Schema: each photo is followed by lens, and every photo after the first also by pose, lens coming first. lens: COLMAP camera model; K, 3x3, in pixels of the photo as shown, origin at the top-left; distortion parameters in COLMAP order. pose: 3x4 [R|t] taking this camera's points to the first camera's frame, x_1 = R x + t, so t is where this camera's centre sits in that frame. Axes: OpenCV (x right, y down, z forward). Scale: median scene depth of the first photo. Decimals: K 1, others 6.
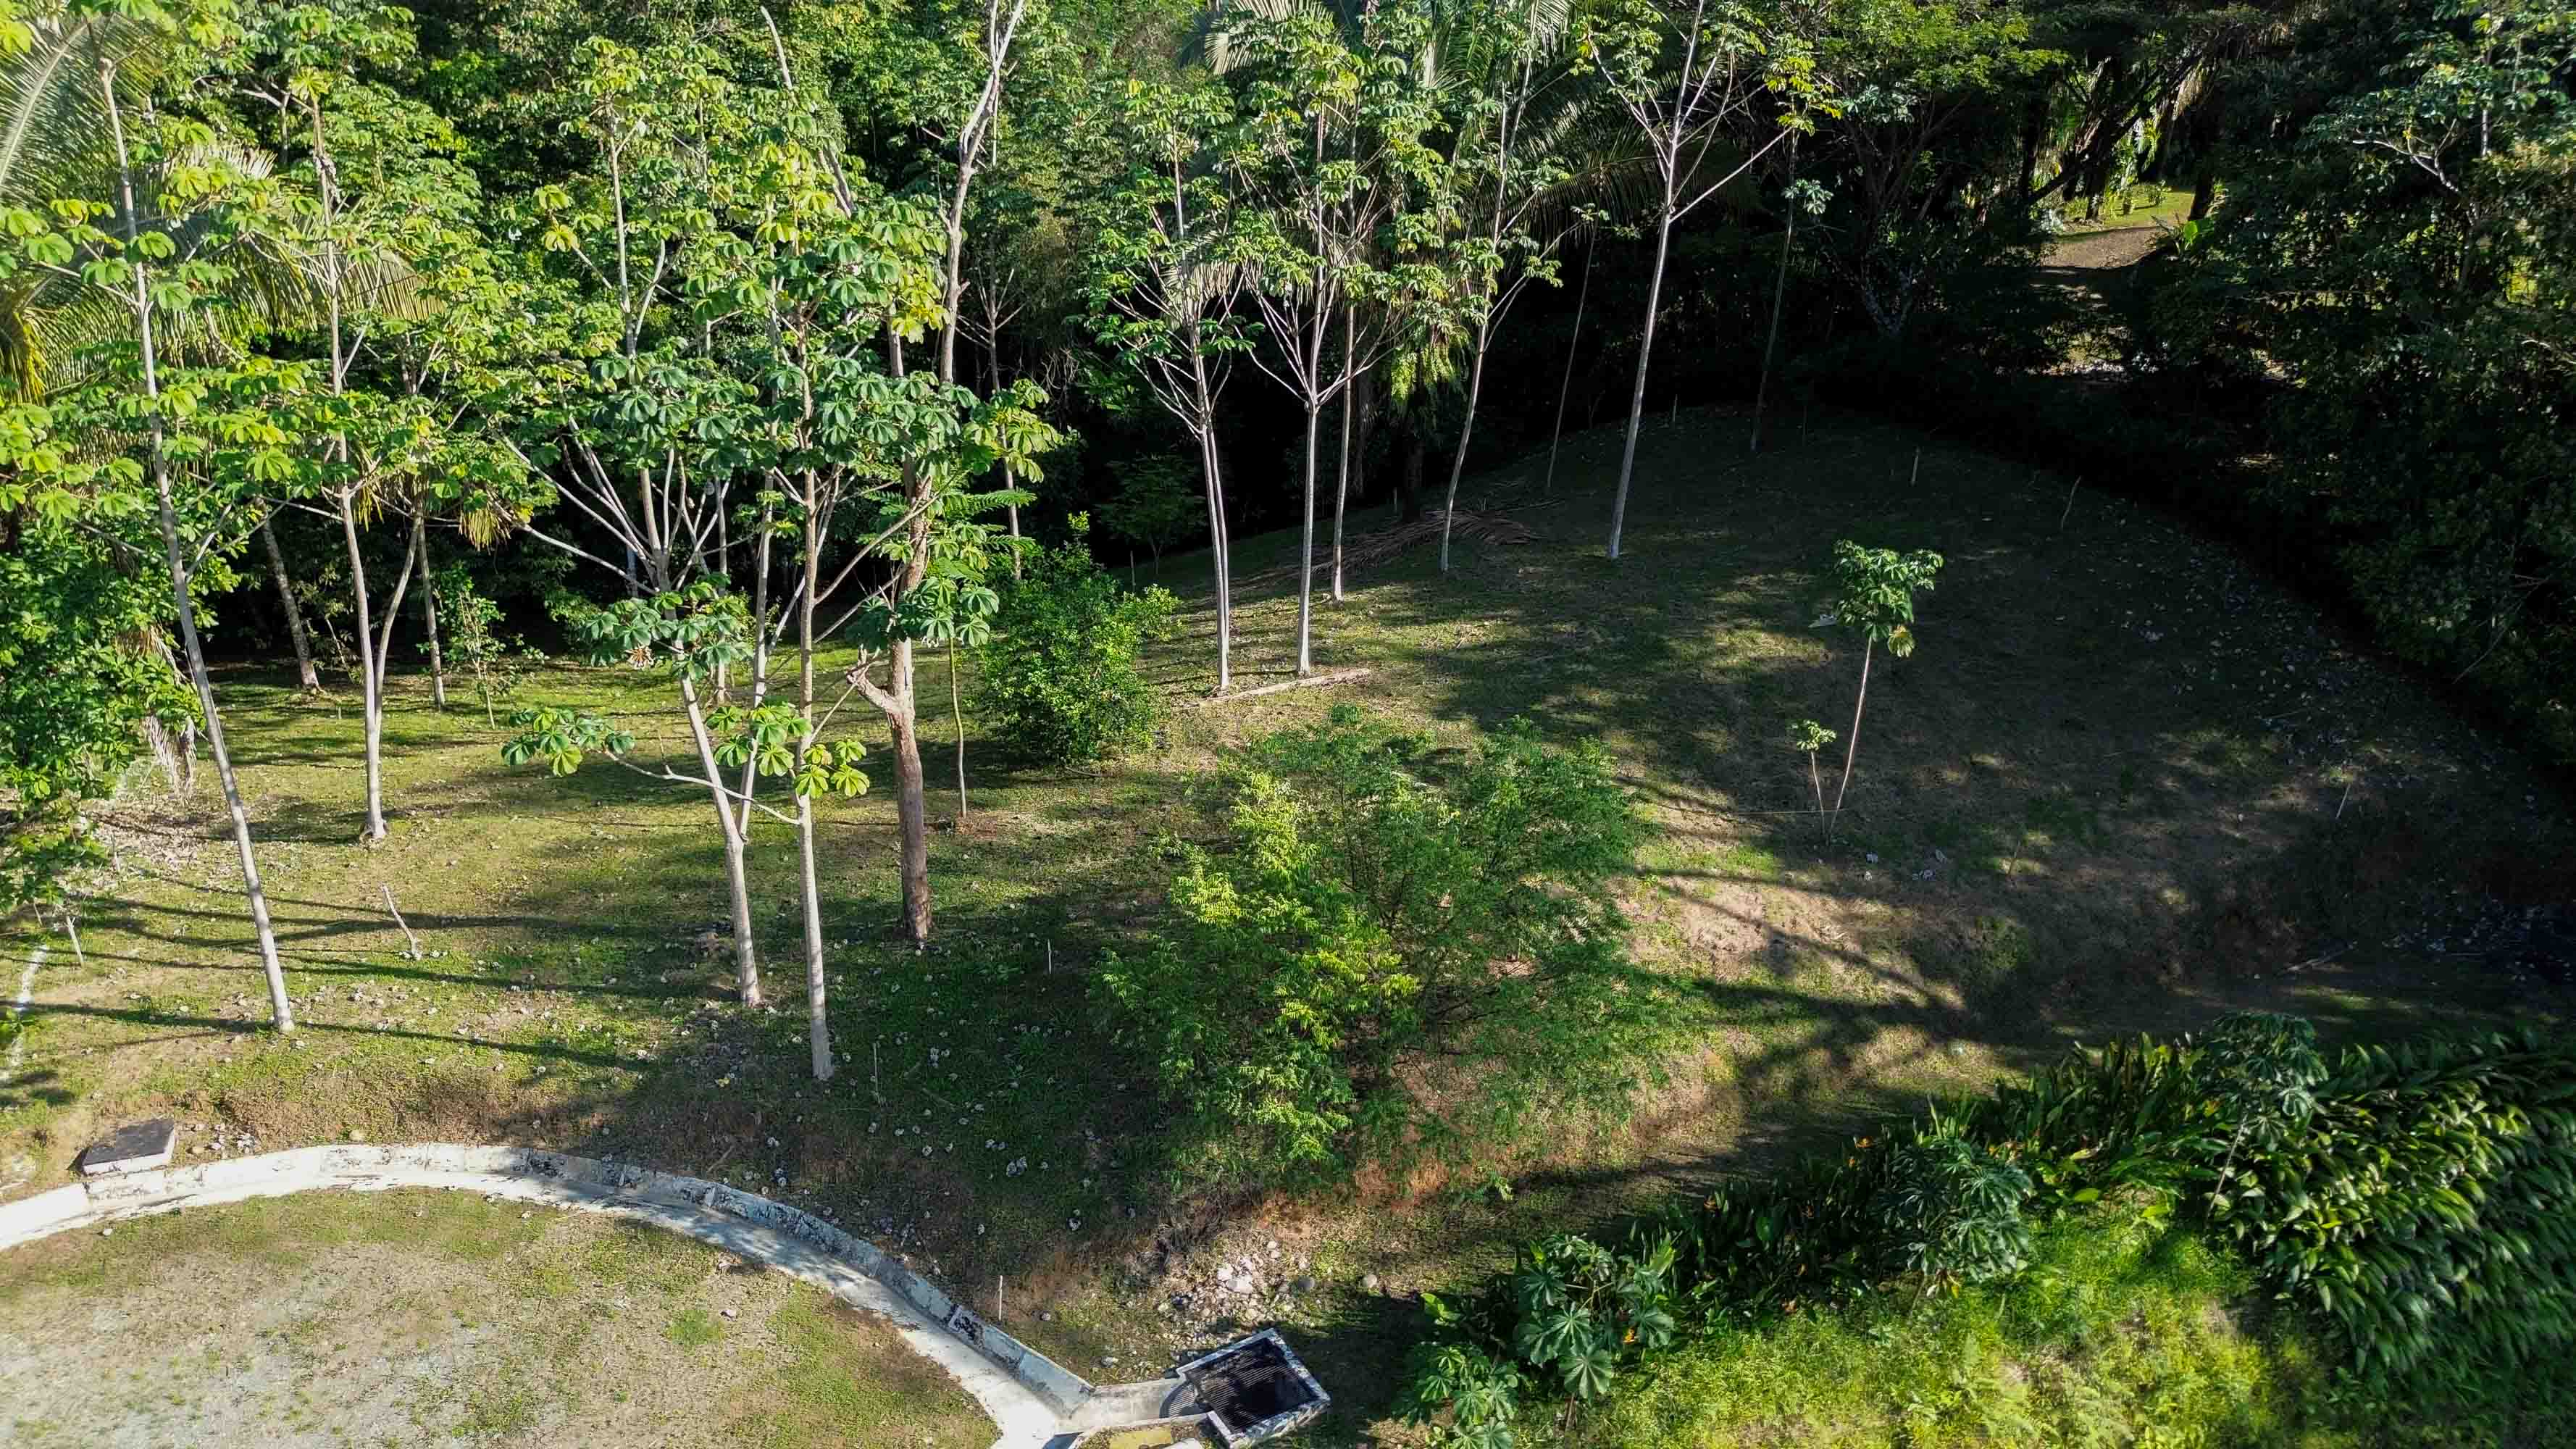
lens RADIAL K [[1817.0, 0, 1297.2], [0, 1817.0, 749.9], [0, 0, 1]] dist [0.055381, -0.044062]
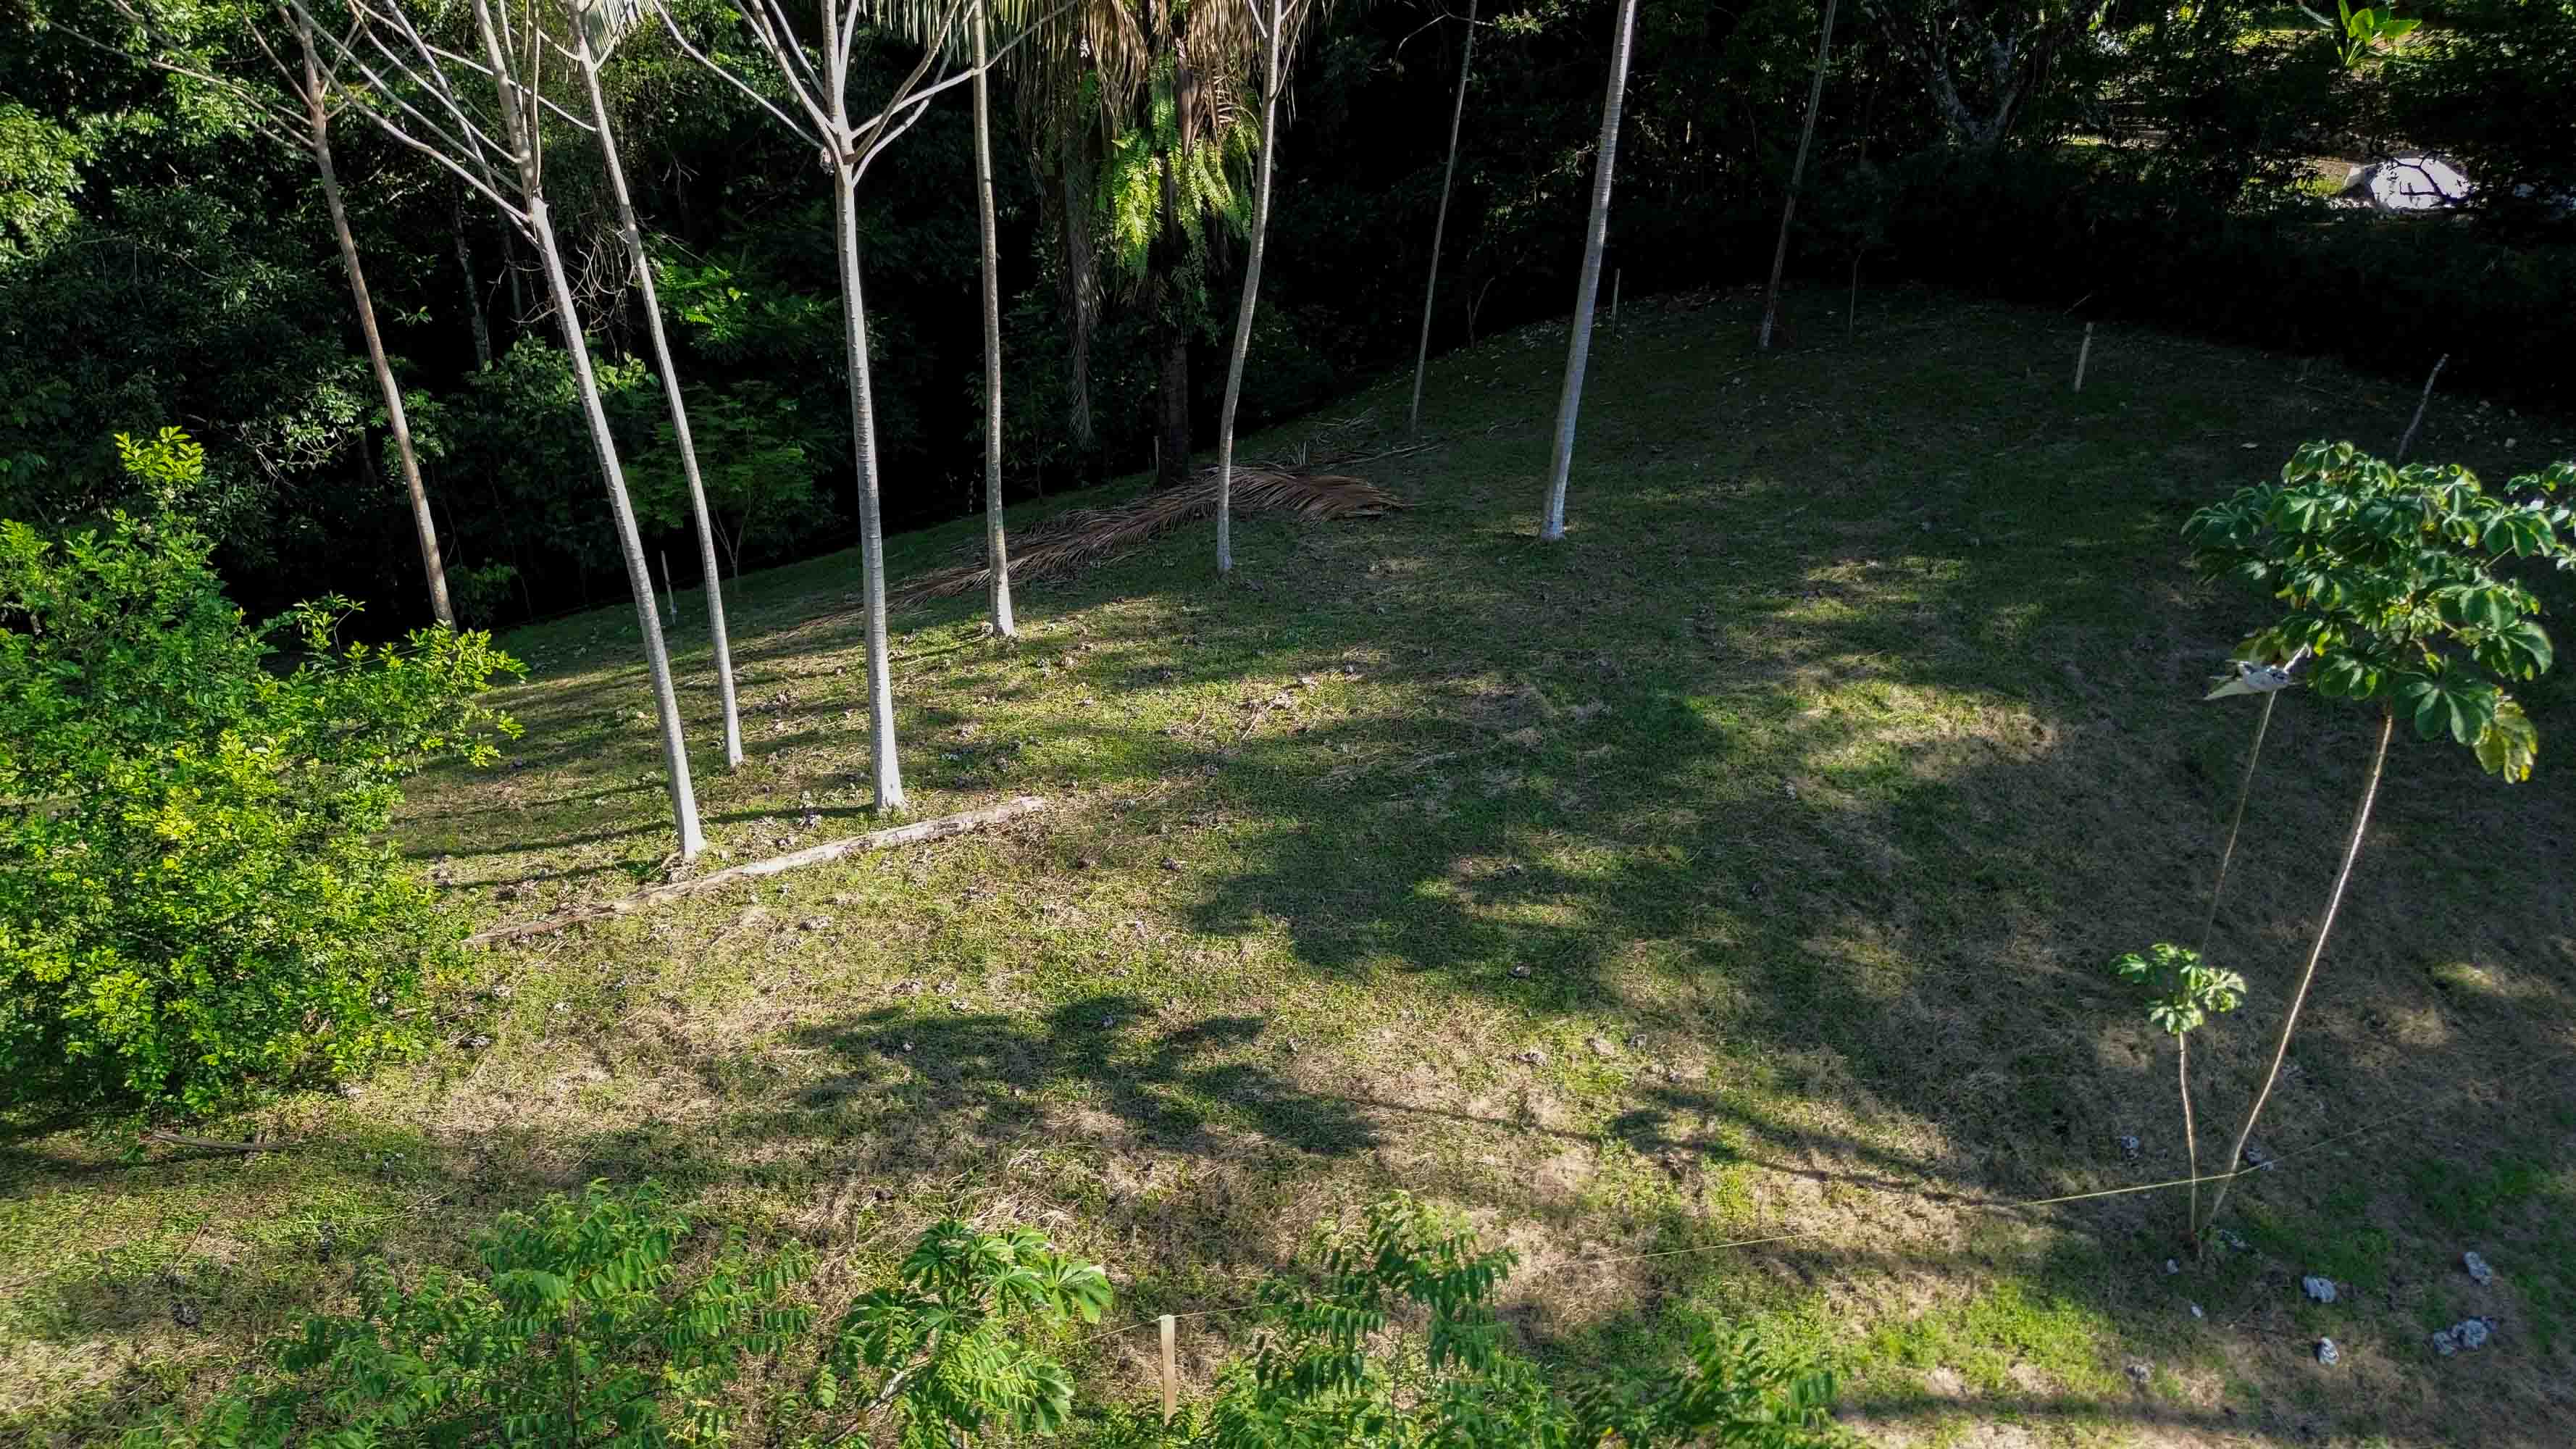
lens RADIAL K [[1817.0, 0, 1288.0], [0, 1817.0, 724.5], [0, 0, 1]] dist [0.055452, -0.051947]
pose [[0.996349, -0.032962, 0.078760, 0.064010], [0.034303, 0.999288, -0.015736, -0.052612], [-0.078185, 0.018380, 0.996769, 0.550261]]
